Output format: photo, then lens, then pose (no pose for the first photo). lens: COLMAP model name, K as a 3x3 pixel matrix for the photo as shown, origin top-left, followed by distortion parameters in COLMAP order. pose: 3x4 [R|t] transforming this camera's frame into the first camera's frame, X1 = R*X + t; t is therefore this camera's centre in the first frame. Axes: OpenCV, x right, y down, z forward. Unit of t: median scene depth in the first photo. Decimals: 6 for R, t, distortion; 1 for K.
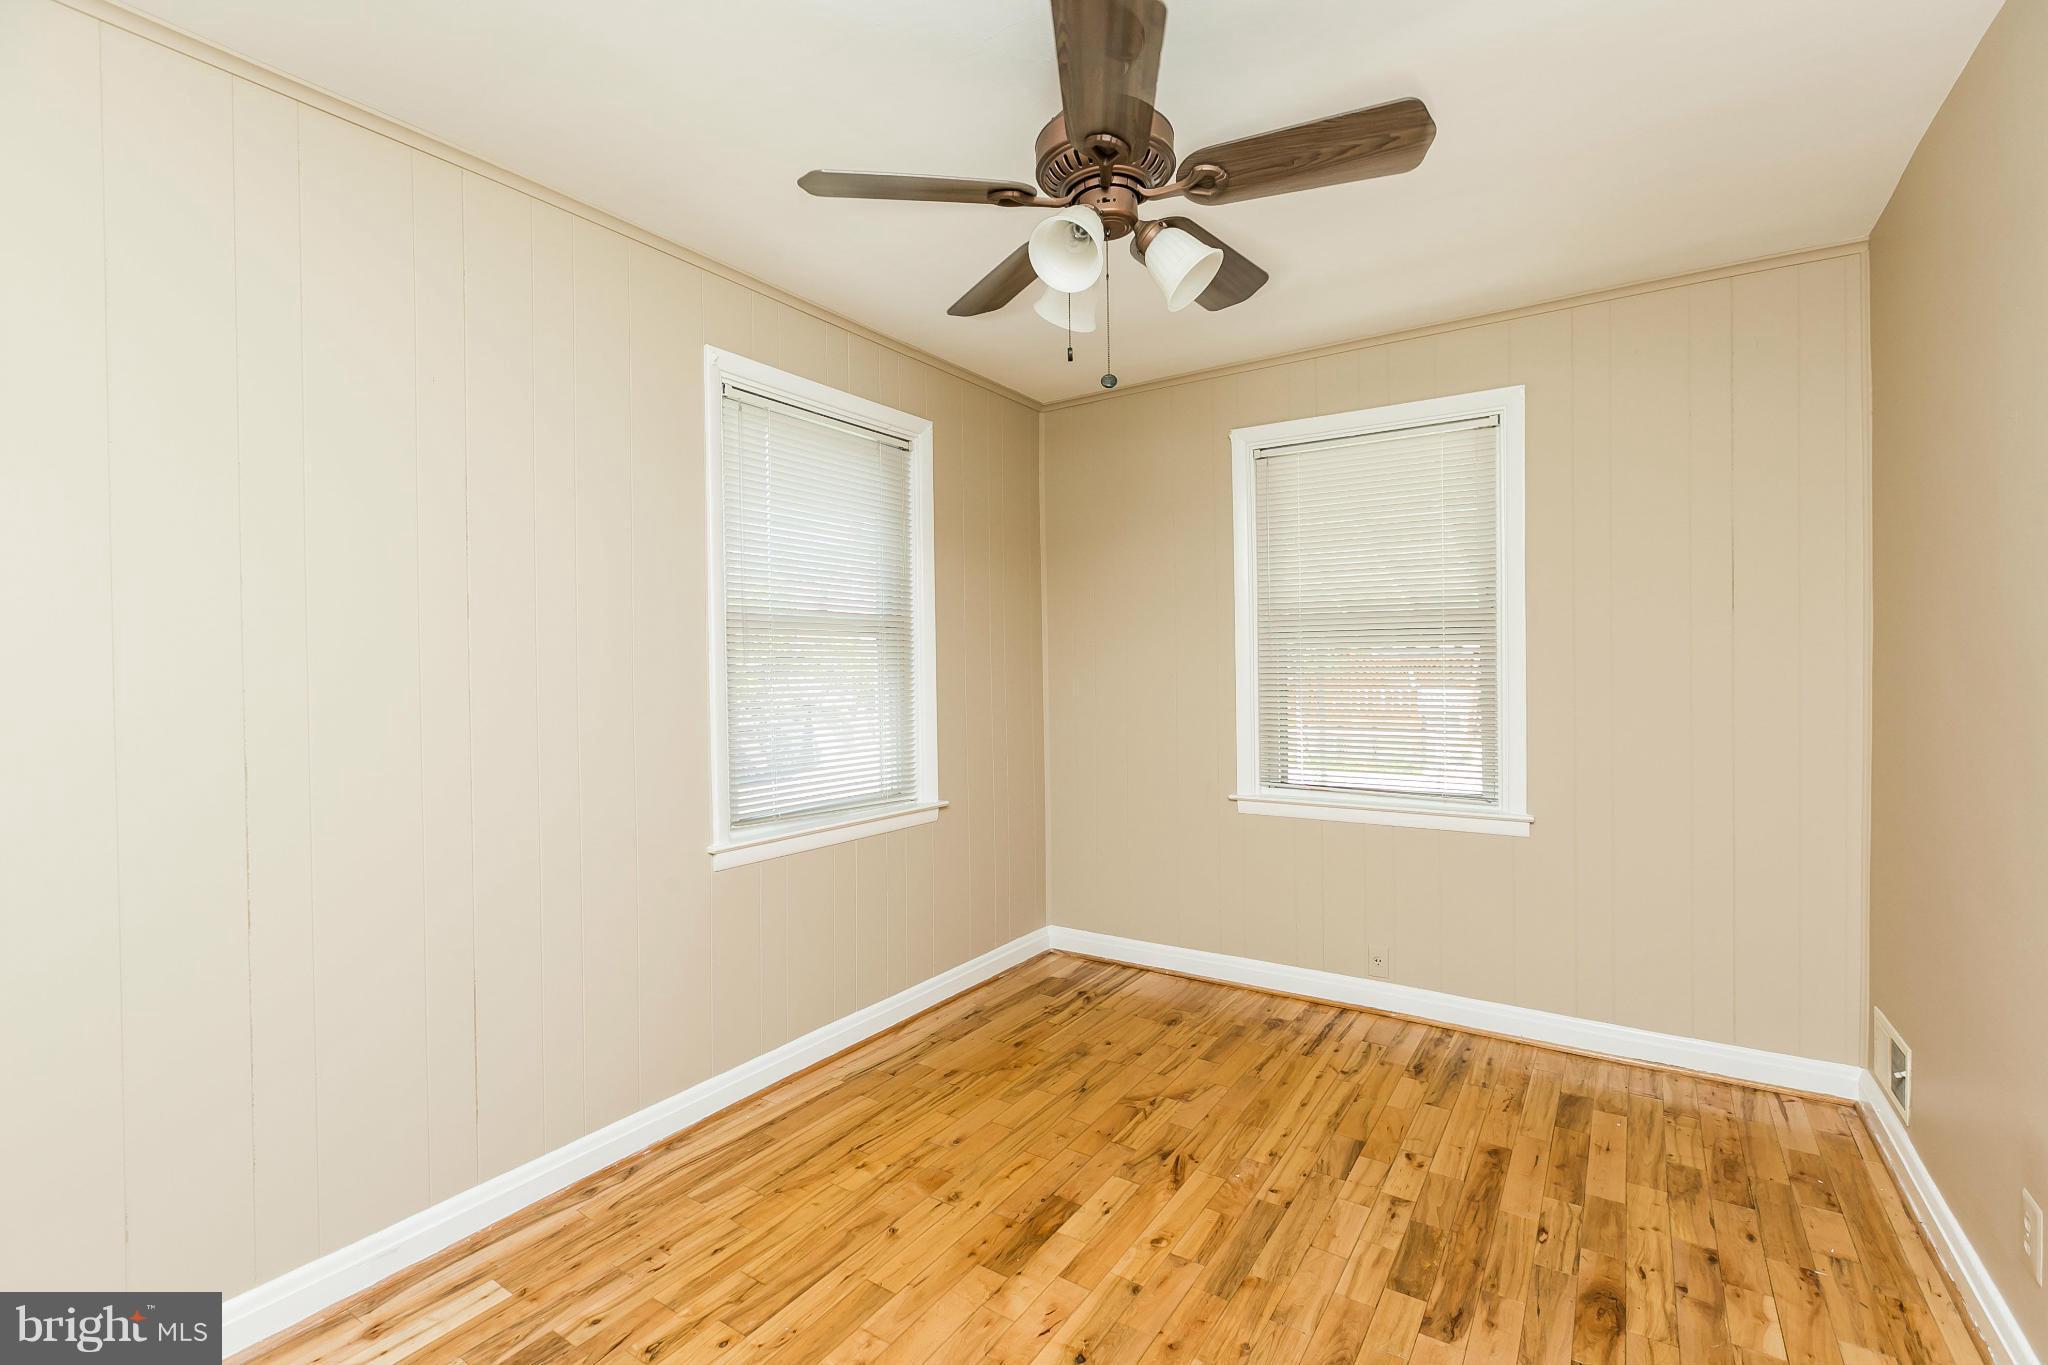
lens RADIAL K [[913.9, 0, 992.3], [0, 913.9, 686.7], [0, 0, 1]] dist [-0.002024, -0.000454]
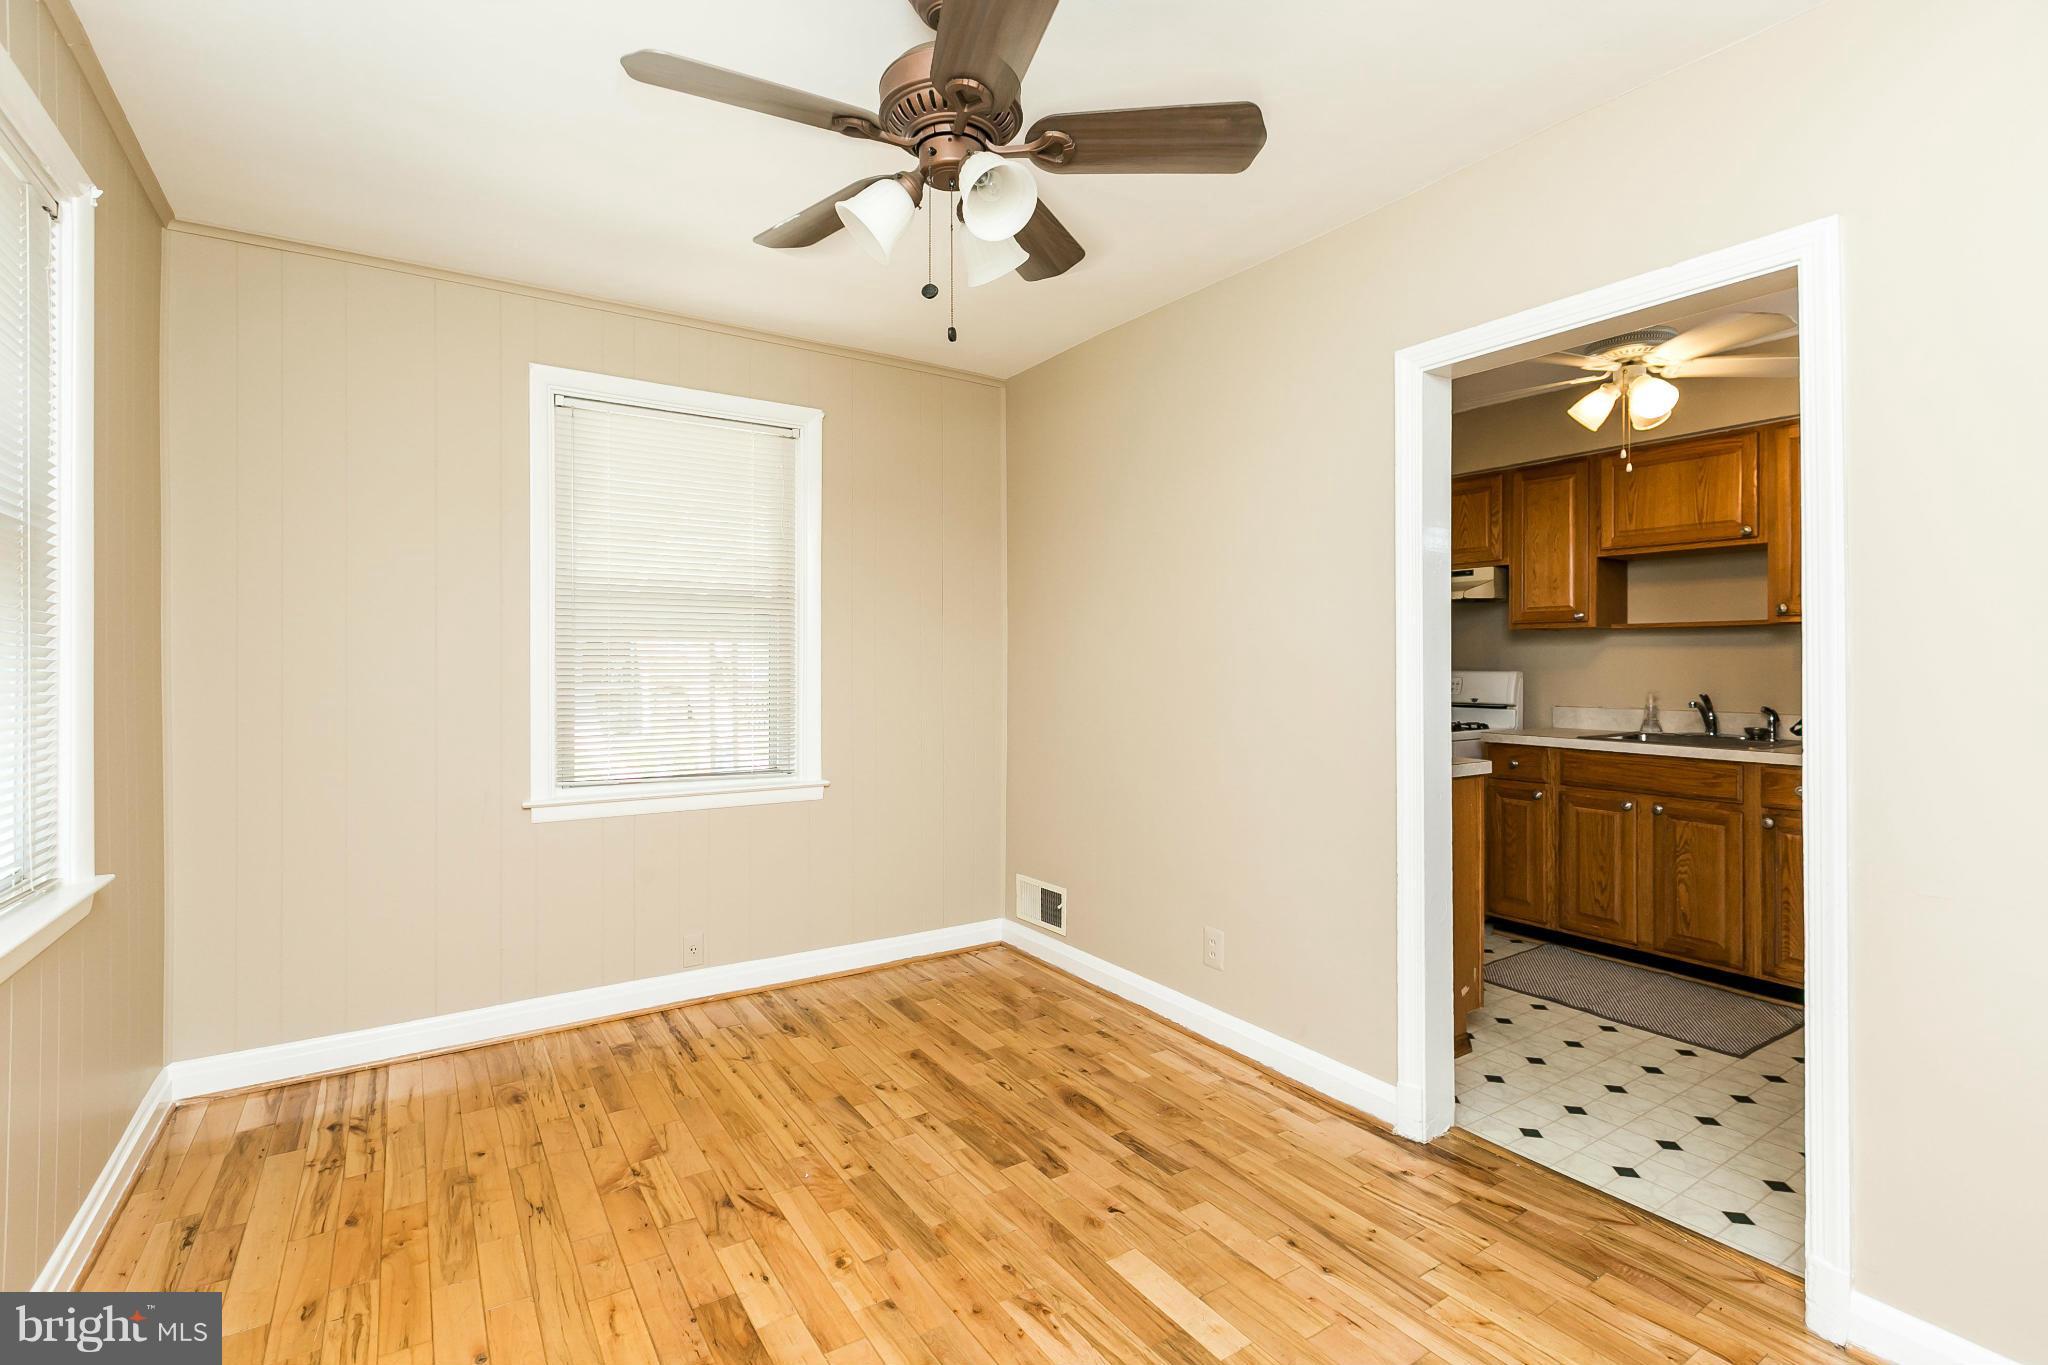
lens RADIAL K [[940.3, 0, 1029.4], [0, 940.3, 659.6], [0, 0, 1]] dist [-0.001819, -0.000957]
pose [[0.372285, 0.014659, 0.928003, -0.494453], [0.018713, 0.999553, -0.023296, 0.025493], [-0.927930, 0.026038, 0.371845, 0.365289]]
